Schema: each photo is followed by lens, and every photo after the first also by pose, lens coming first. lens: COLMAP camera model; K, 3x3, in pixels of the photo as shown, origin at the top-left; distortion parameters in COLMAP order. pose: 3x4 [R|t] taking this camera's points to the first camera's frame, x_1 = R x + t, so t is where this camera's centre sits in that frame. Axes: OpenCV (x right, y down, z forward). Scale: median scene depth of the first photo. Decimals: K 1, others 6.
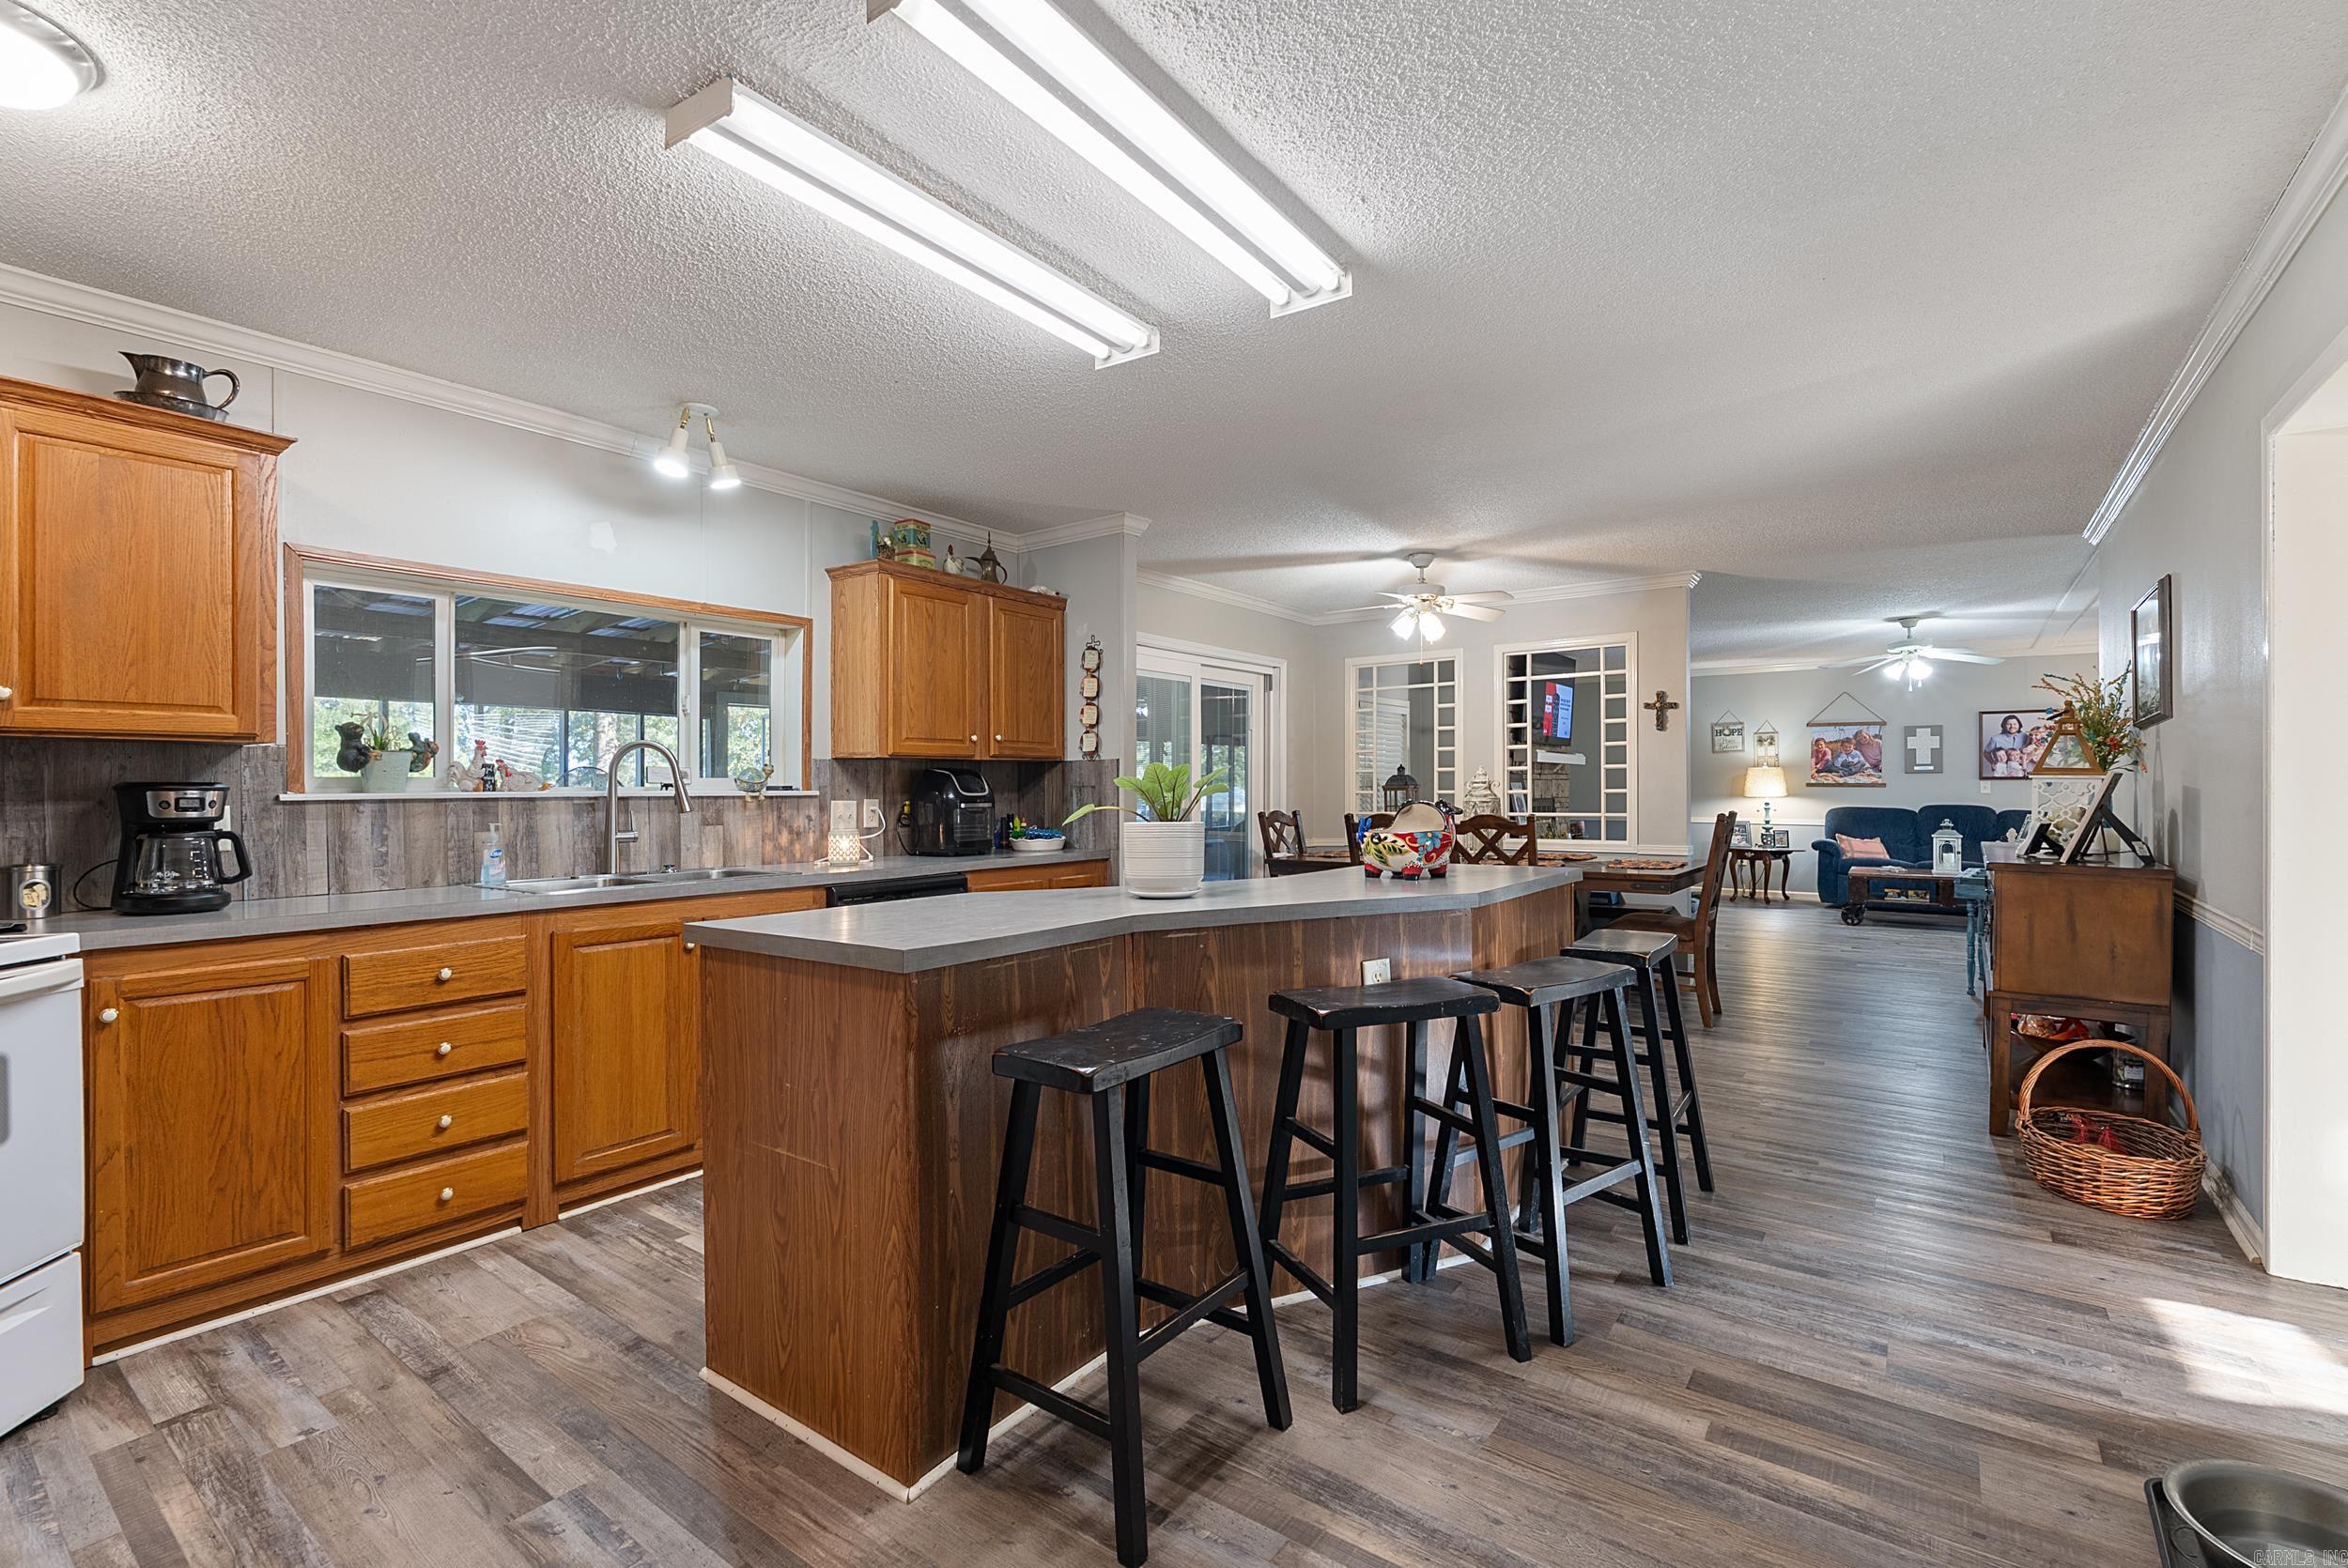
lens RADIAL K [[1034.7, 0, 1173.9], [0, 1034.7, 785.9], [0, 0, 1]] dist [-0.007149, -0.000065]
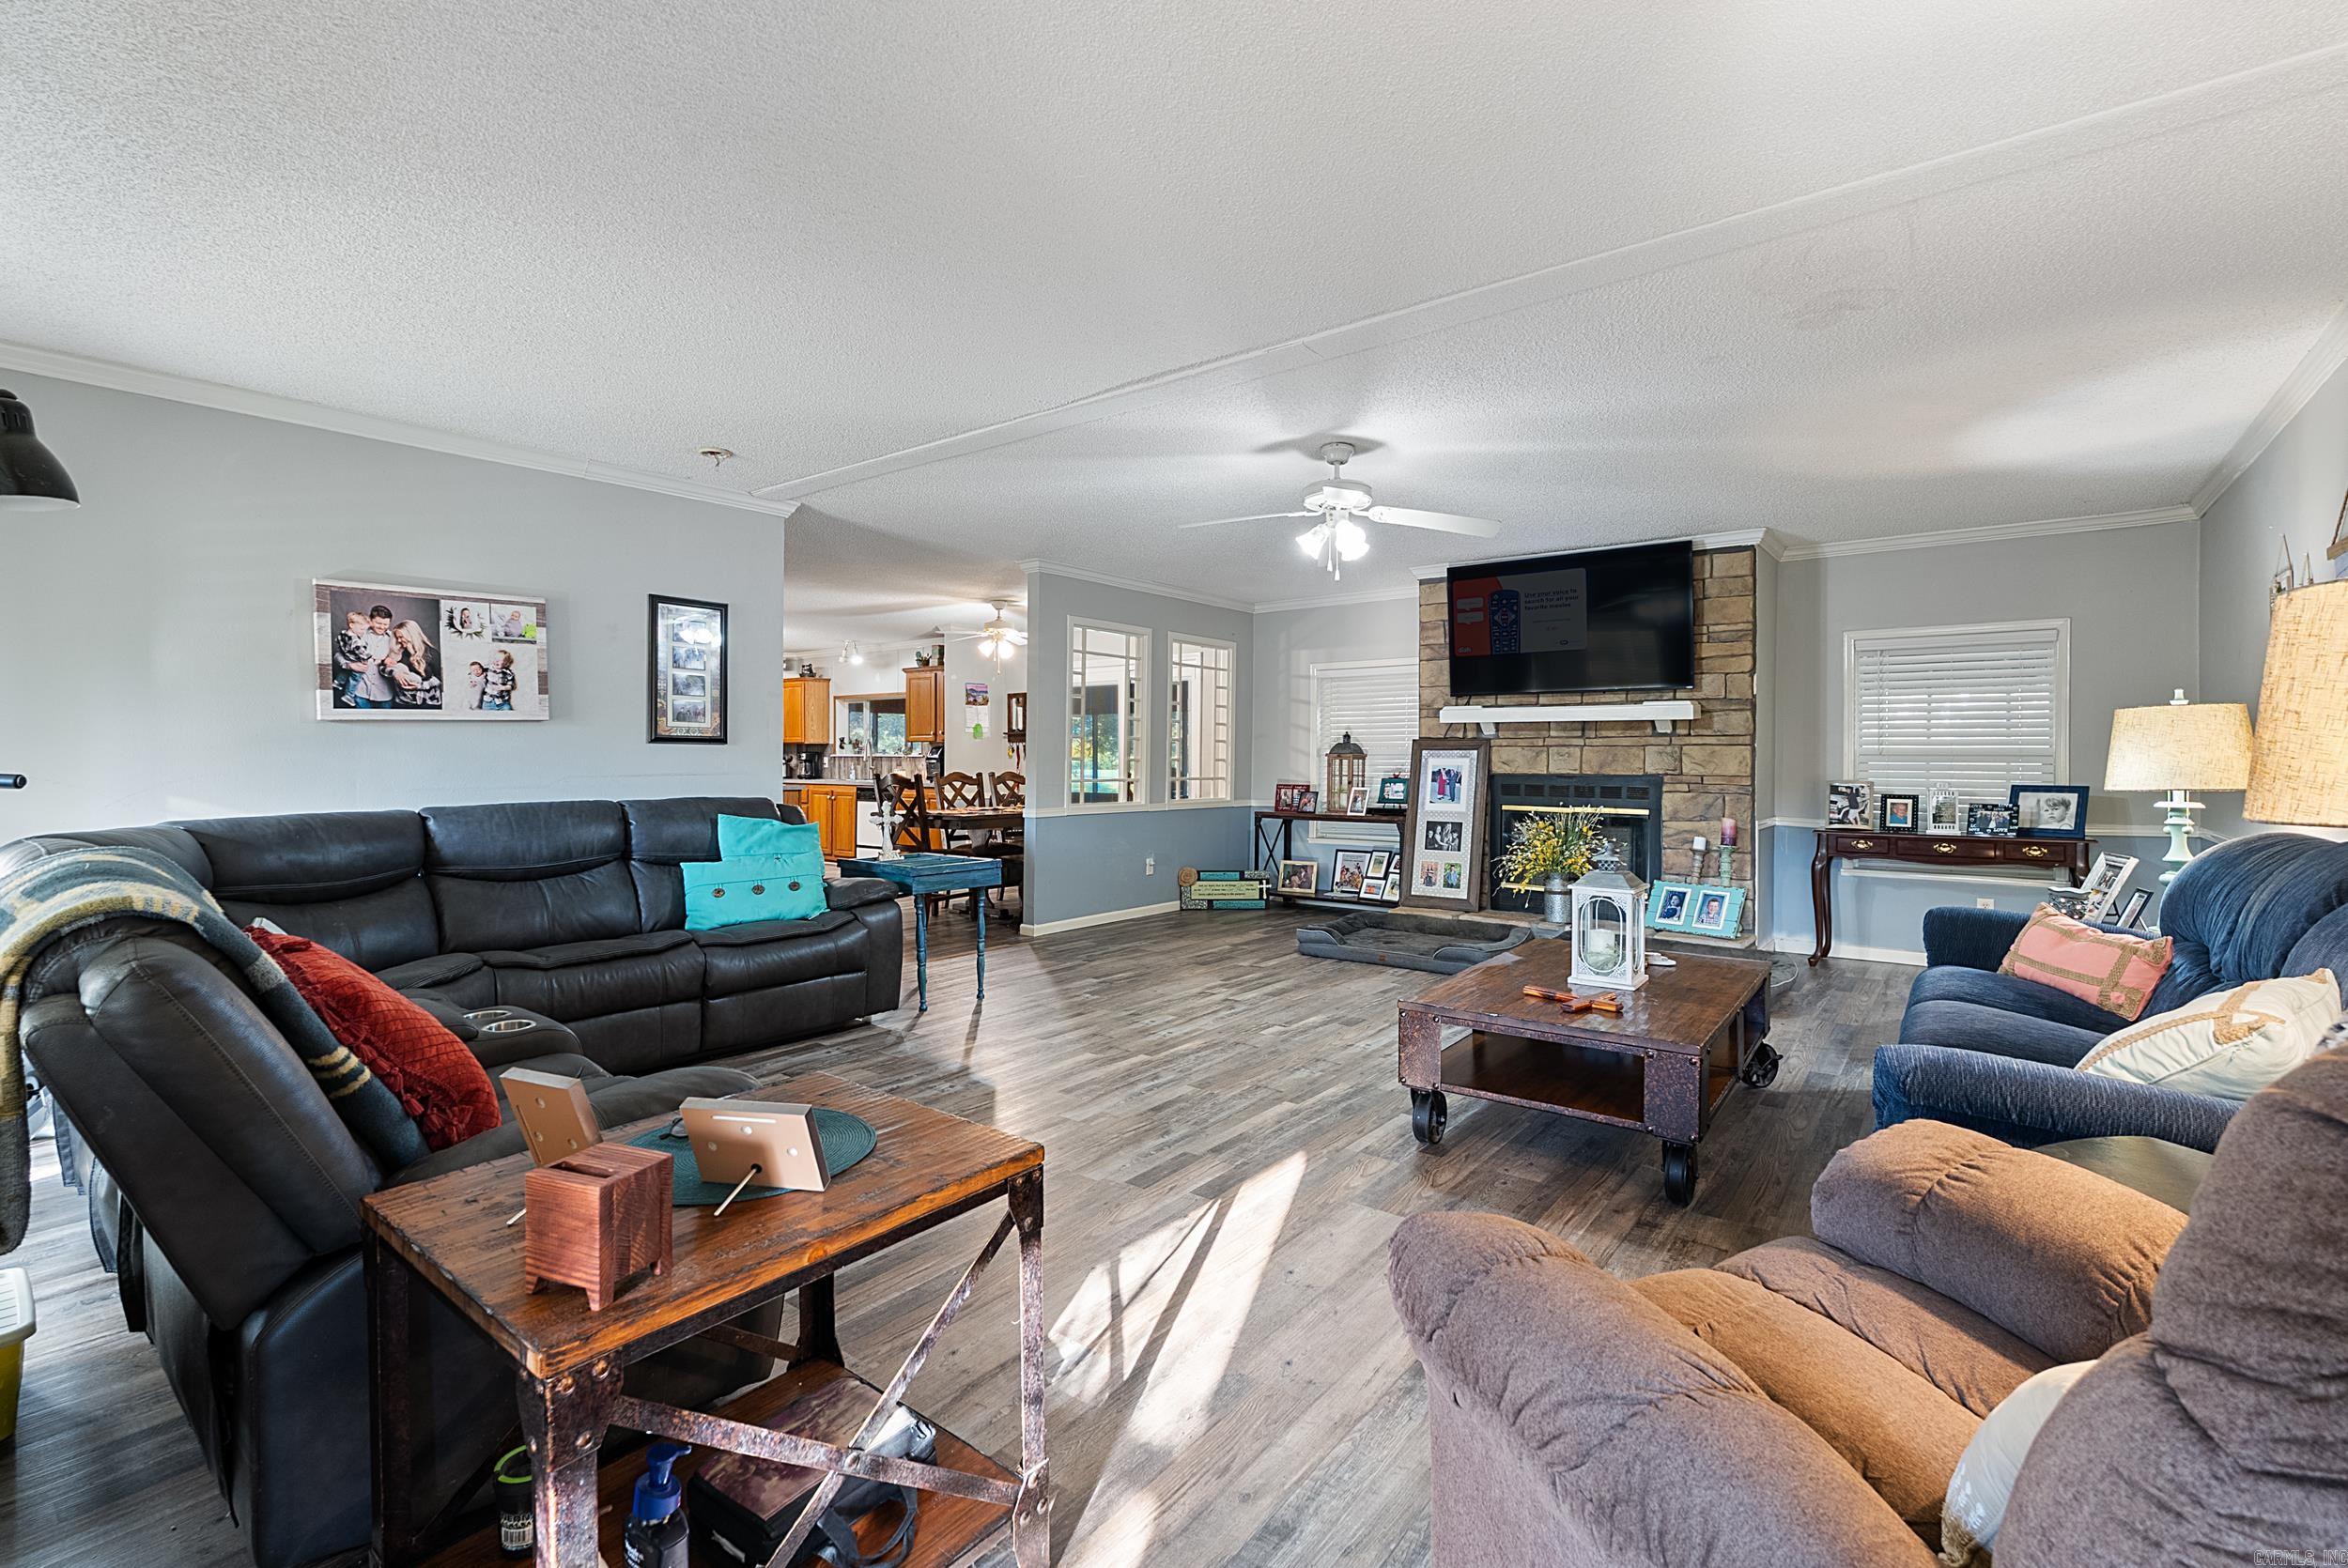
lens RADIAL K [[1034.7, 0, 1173.3], [0, 1034.7, 764.9], [0, 0, 1]] dist [-0.007149, -0.000065]
pose [[-0.024281, 0.013686, -0.999611, 1.530185], [-0.000231, 0.999906, 0.013696, -0.004046], [0.999705, 0.000564, -0.024276, 1.127033]]
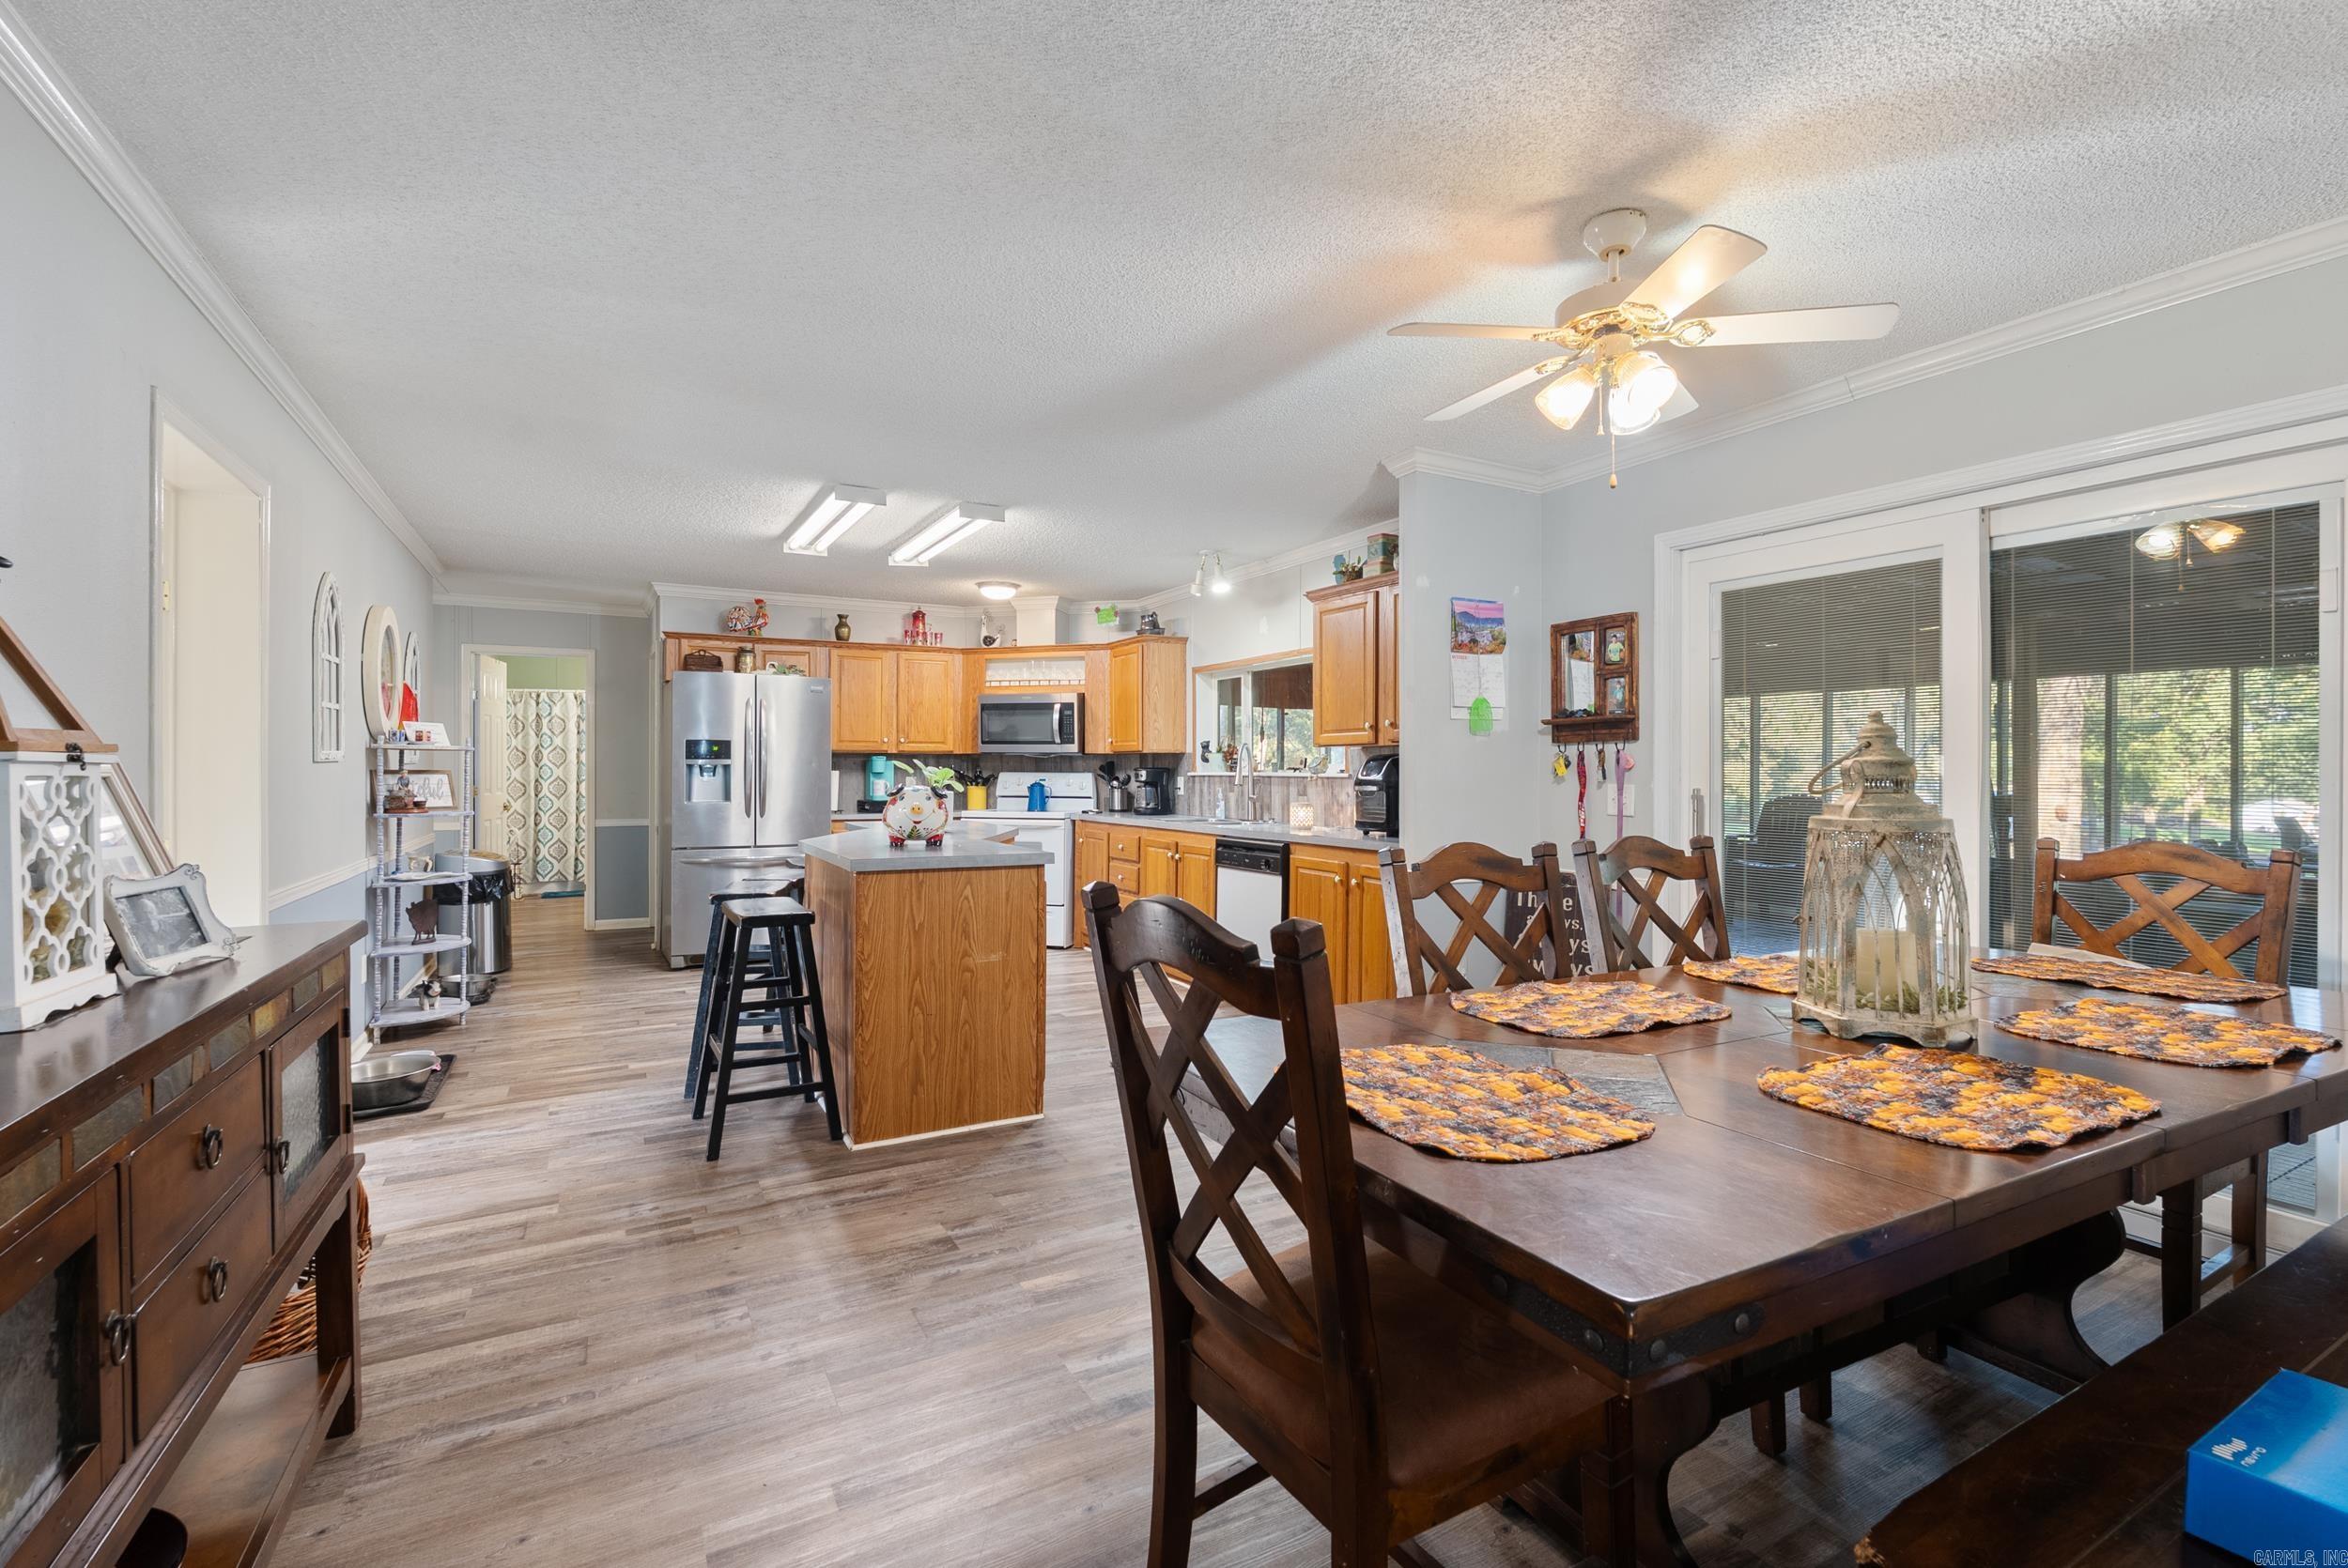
lens RADIAL K [[1034.7, 0, 1188.5], [0, 1034.7, 768.4], [0, 0, 1]] dist [-0.007149, -0.000065]
pose [[-0.406829, 0.004876, -0.913491, 0.602083], [0.003980, 0.999986, 0.003565, -0.004646], [0.913496, -0.002186, -0.406842, 0.881482]]
